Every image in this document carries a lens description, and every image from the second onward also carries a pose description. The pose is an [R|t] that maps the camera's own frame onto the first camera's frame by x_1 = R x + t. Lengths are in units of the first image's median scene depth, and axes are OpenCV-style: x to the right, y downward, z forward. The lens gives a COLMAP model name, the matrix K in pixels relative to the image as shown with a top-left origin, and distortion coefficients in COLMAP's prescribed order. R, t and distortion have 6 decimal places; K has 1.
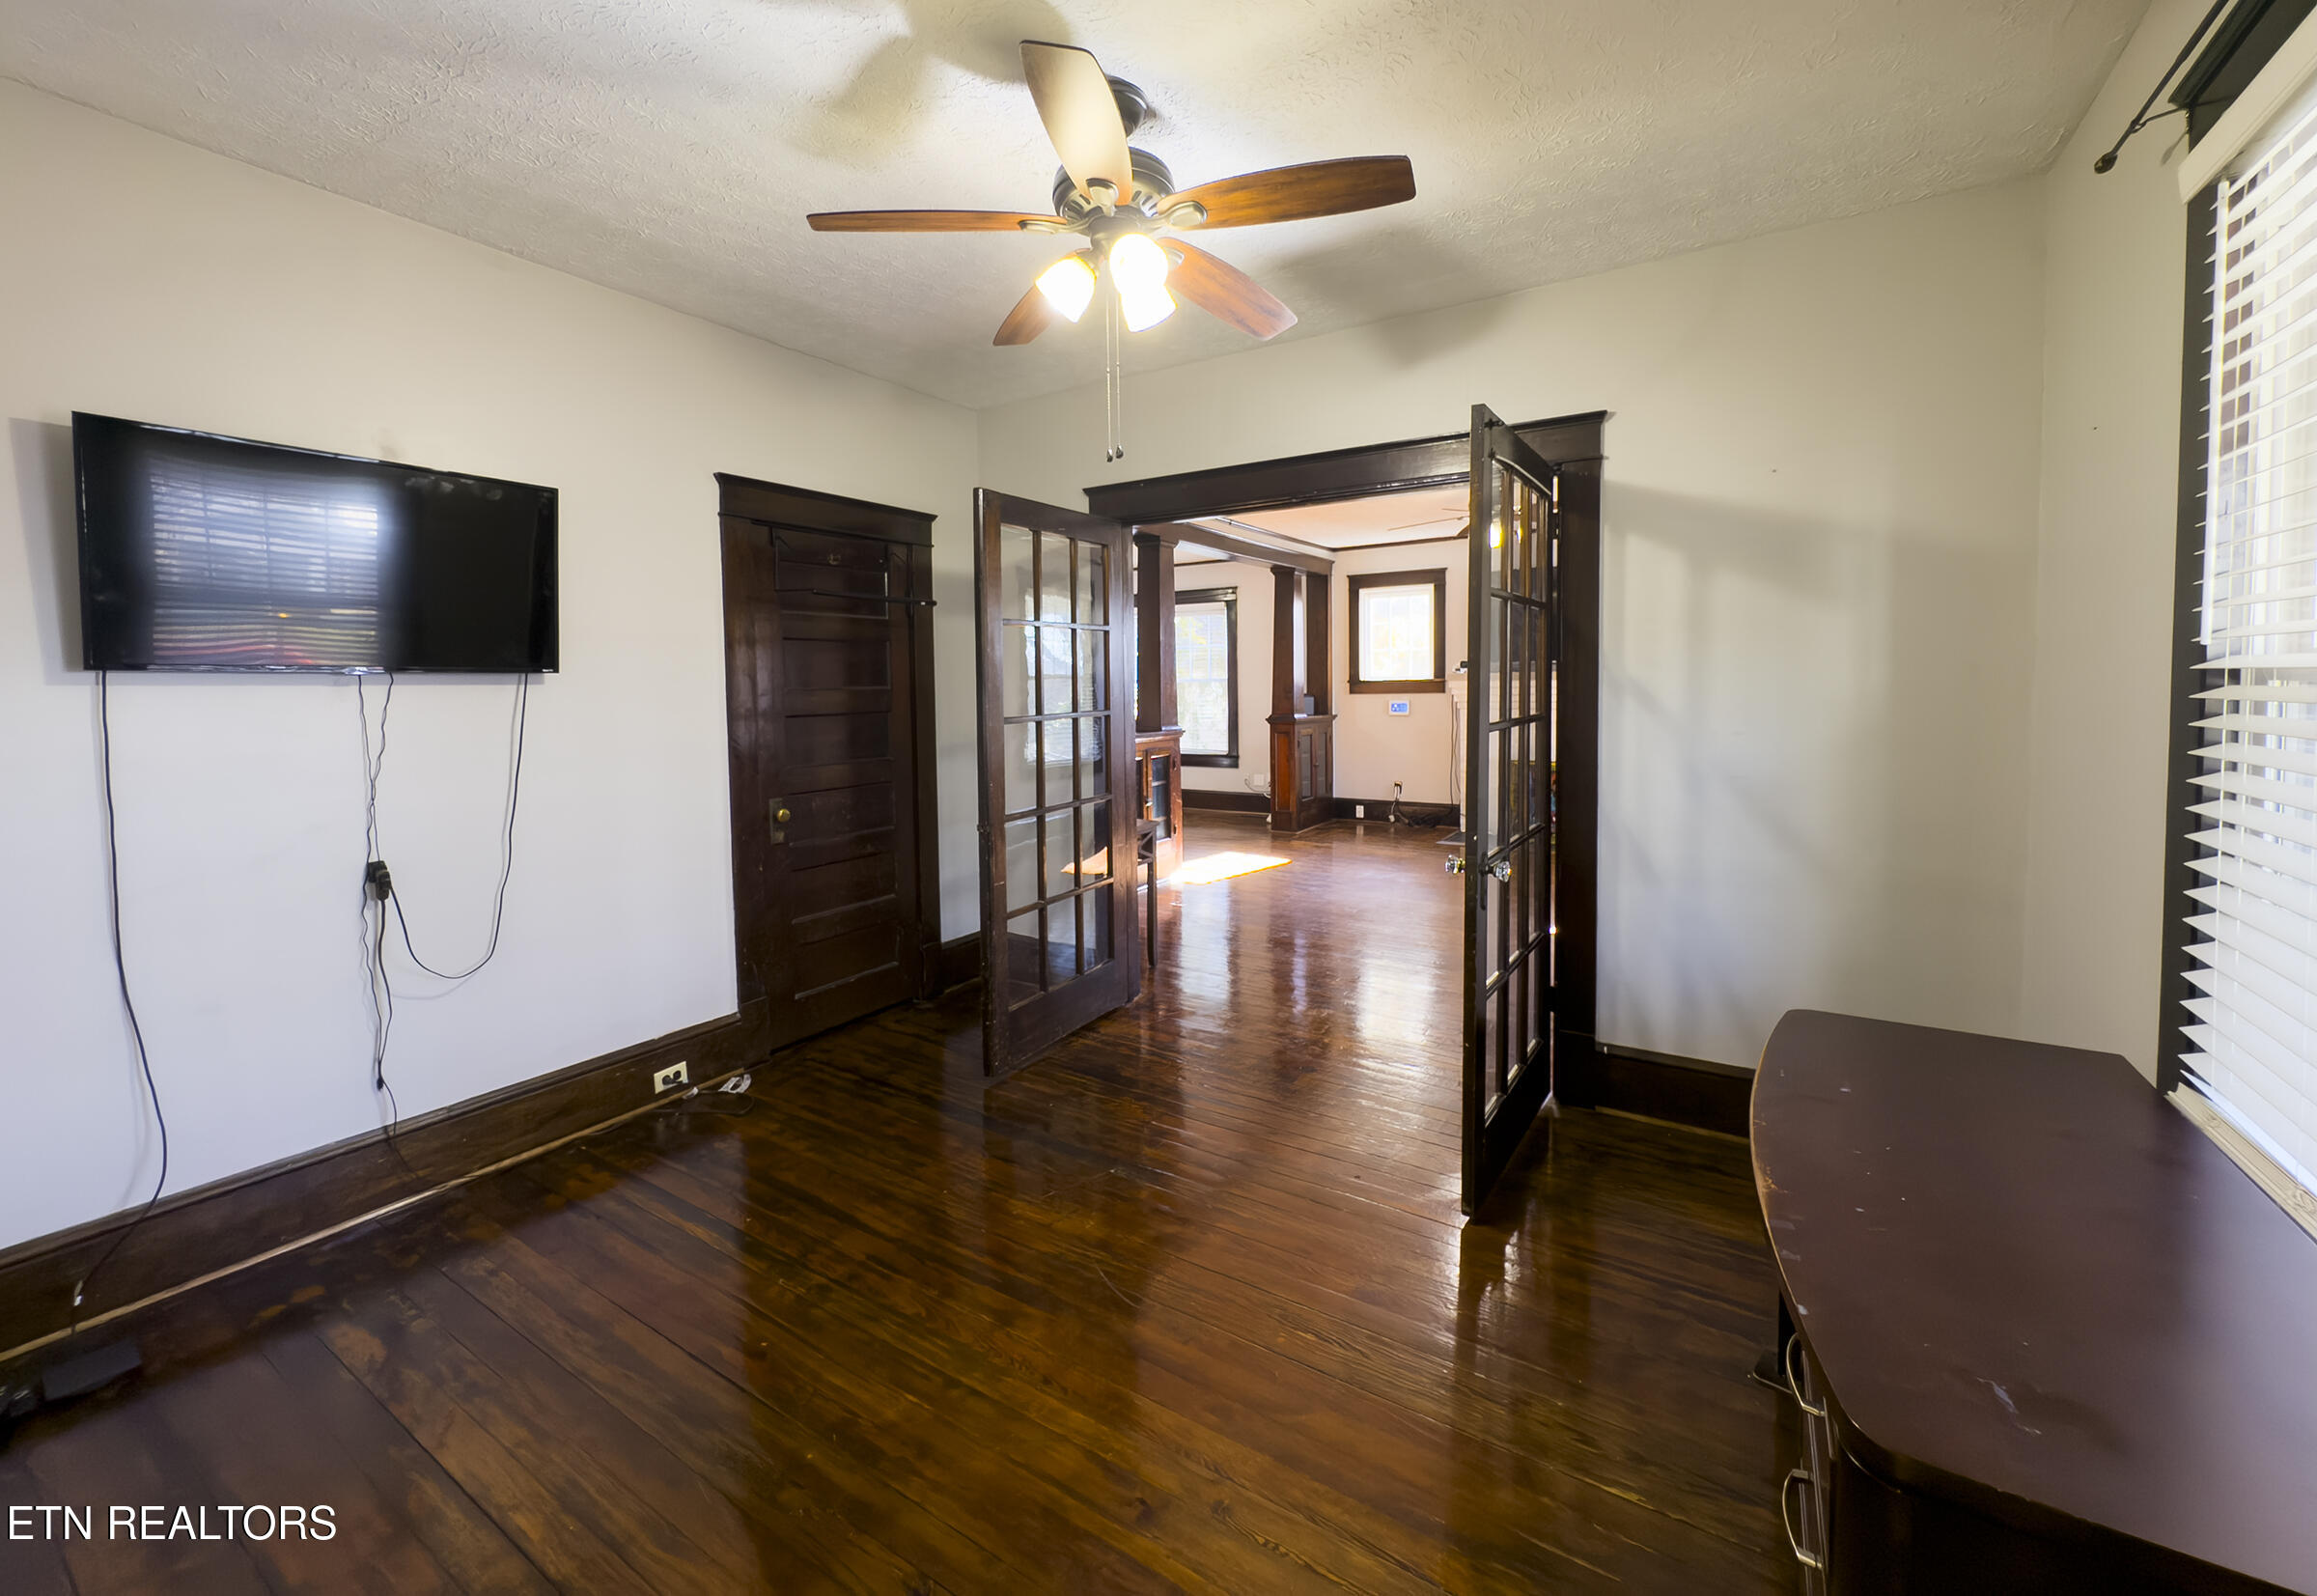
lens RADIAL K [[924.8, 0, 1159.4], [0, 924.8, 726.2], [0, 0, 1]] dist [0.000390, 0.000011]
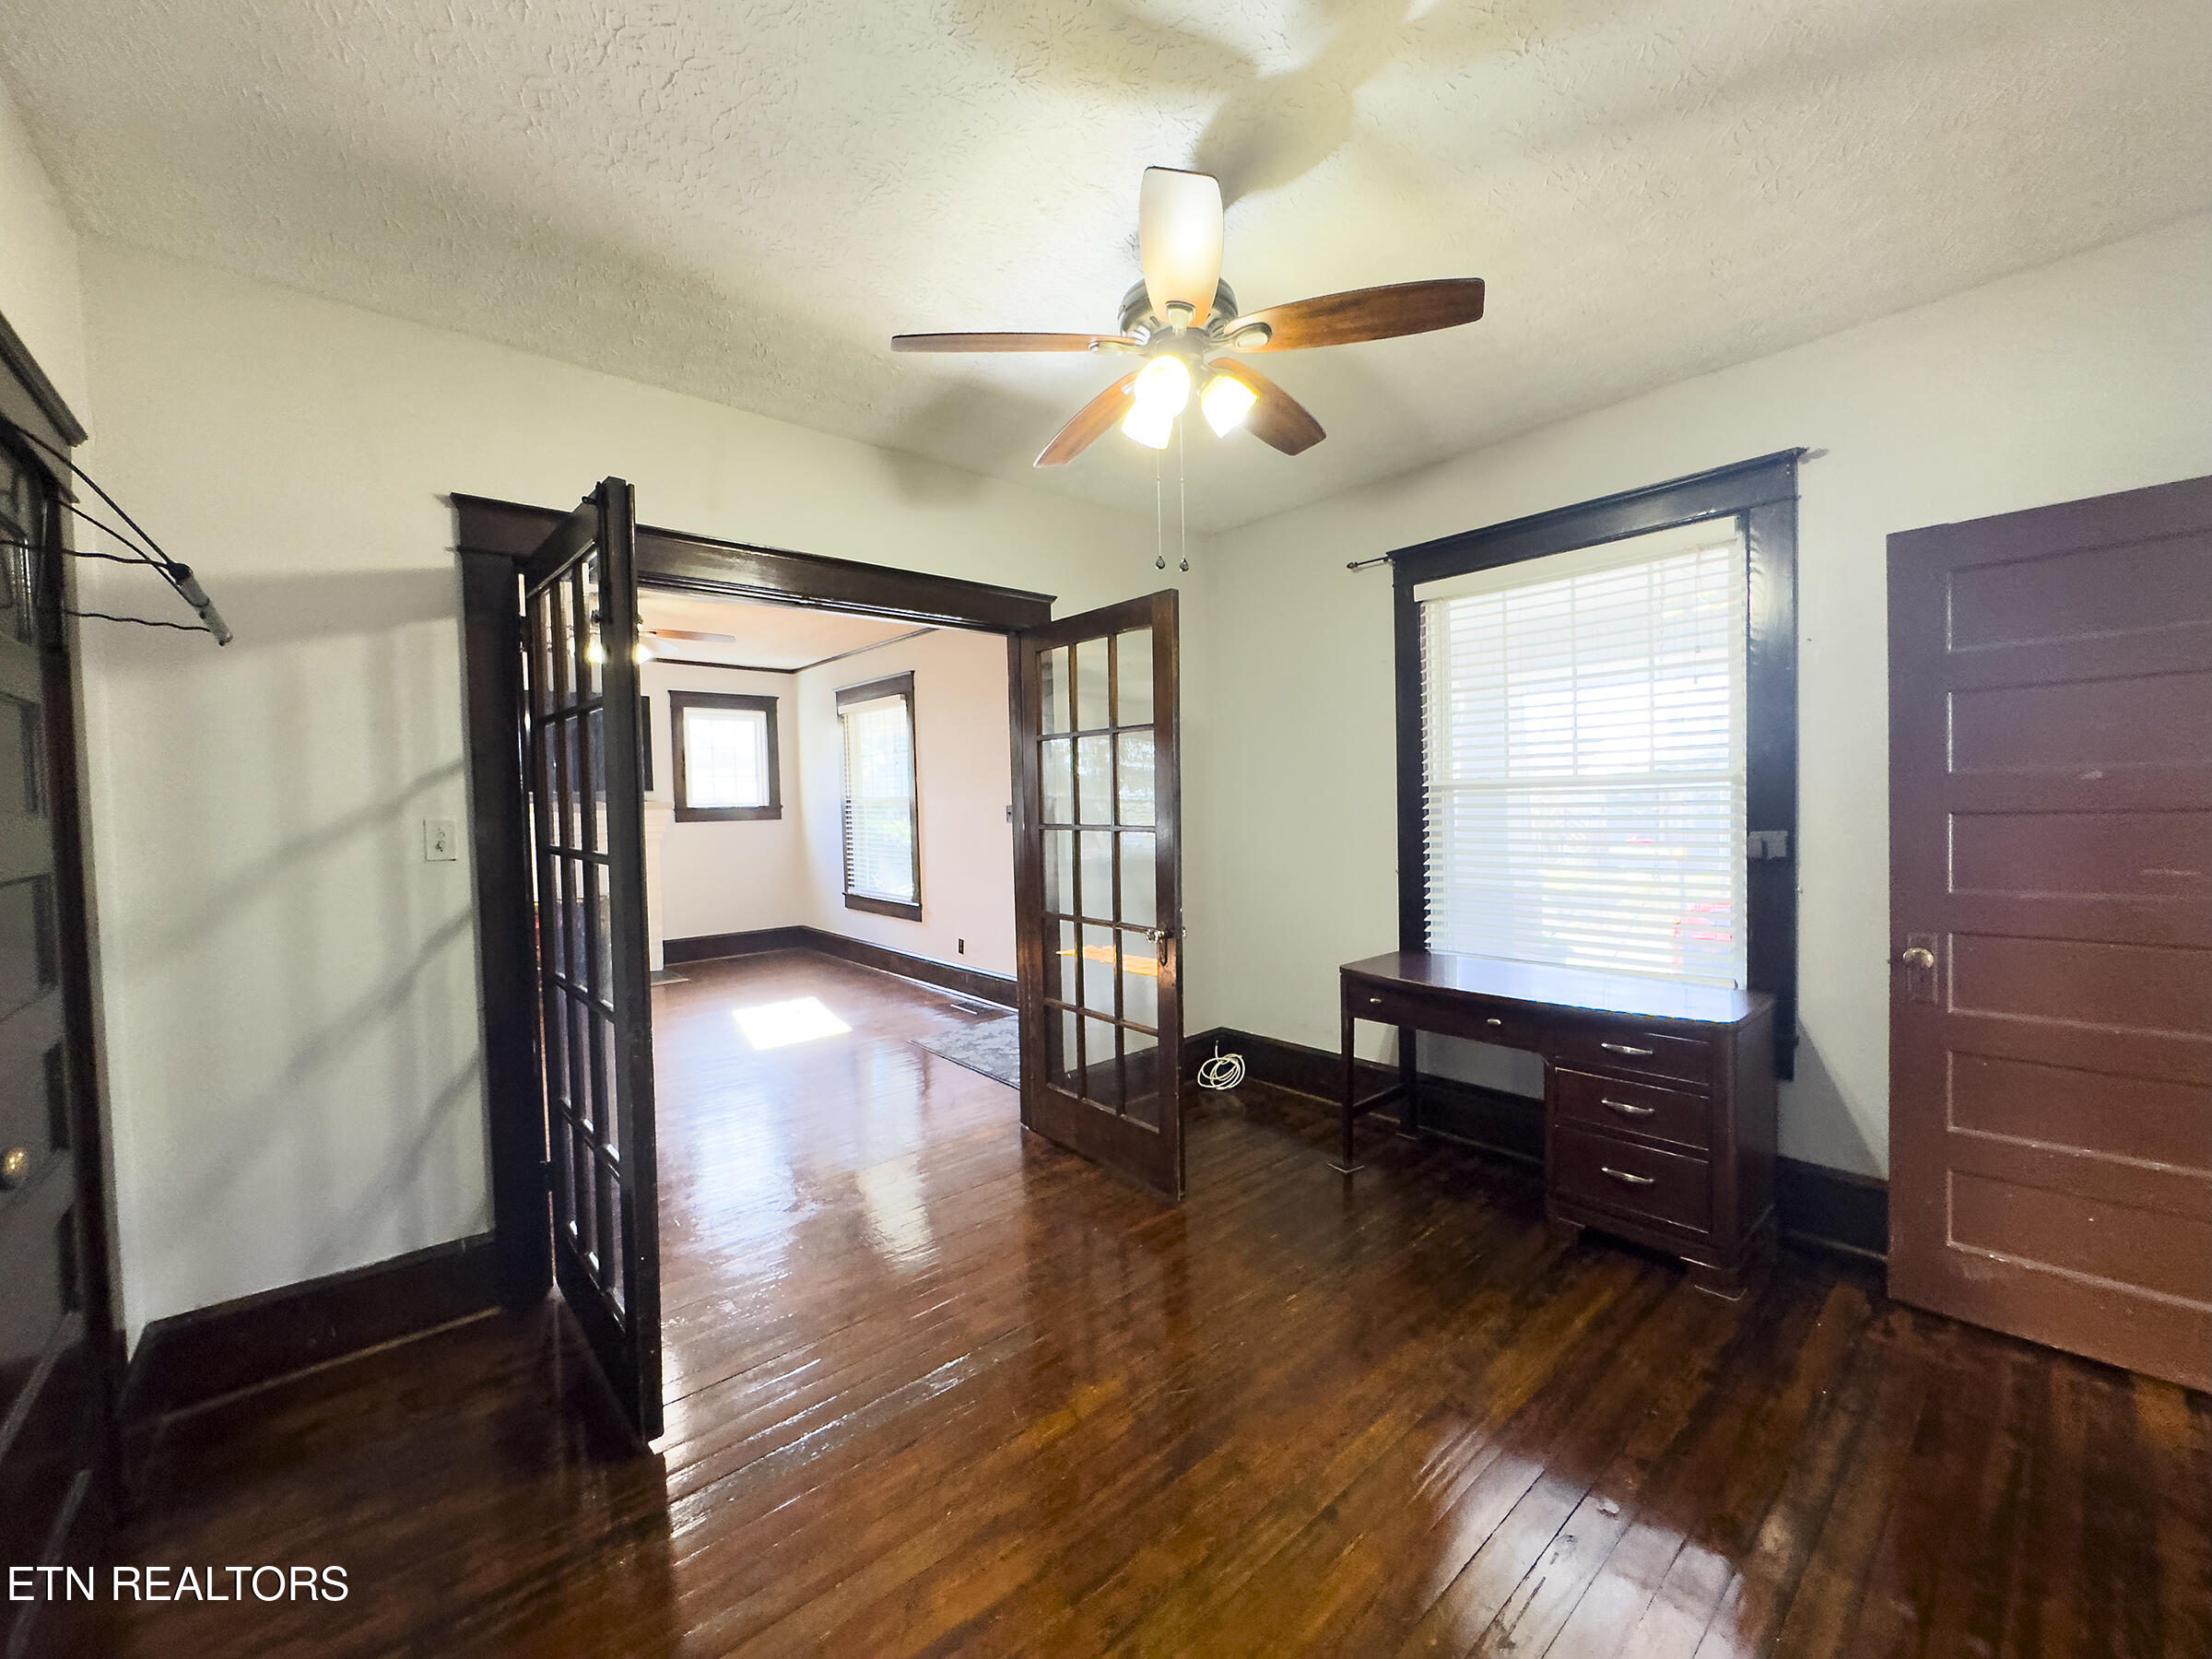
lens RADIAL K [[878.9, 0, 1106.0], [0, 878.9, 829.5], [0, 0, 1]] dist [0.000210, 0.000104]
pose [[0.276088, -0.019759, 0.960929, -0.788315], [0.058610, 0.998274, 0.003688, -0.012768], [-0.959344, 0.055302, 0.276770, 0.635410]]
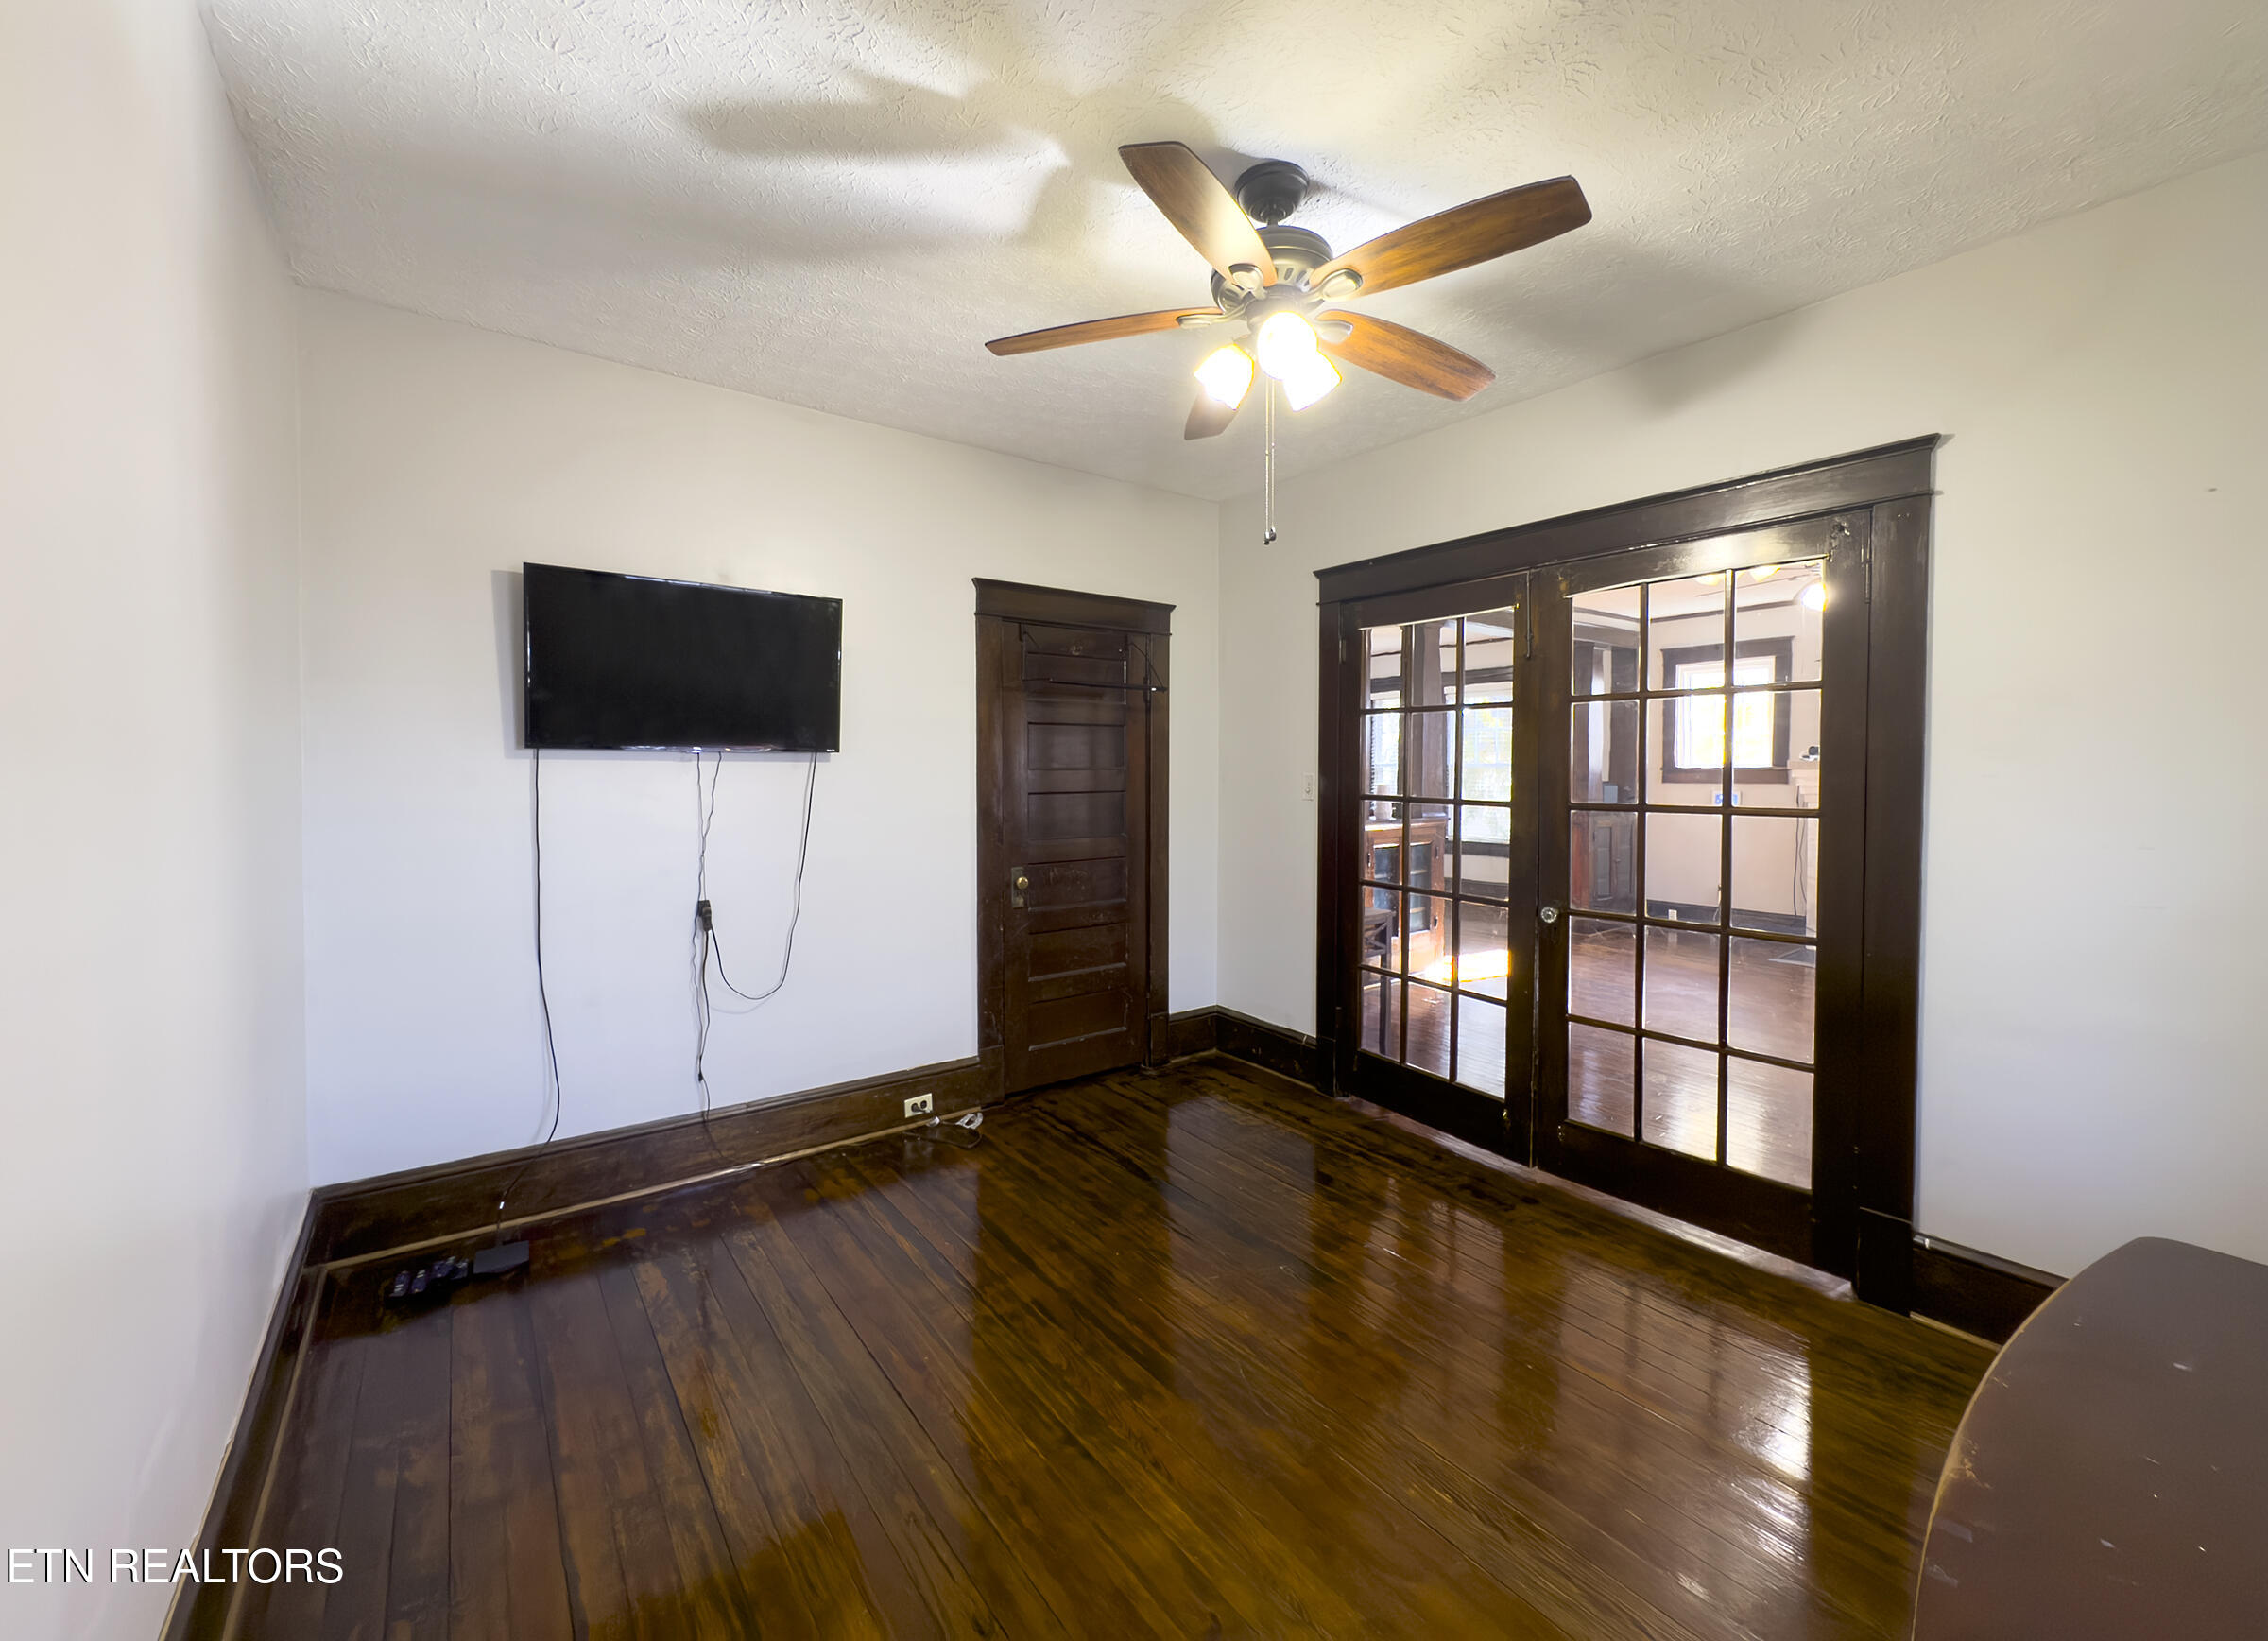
lens RADIAL K [[905.7, 0, 1136.6], [0, 905.7, 789.0], [0, 0, 1]] dist [0.000373, 0.000421]
pose [[0.936319, 0.022408, -0.350435, 0.126382], [-0.029373, 0.999462, -0.014572, -0.004755], [0.349920, 0.023937, 0.936474, 0.039208]]
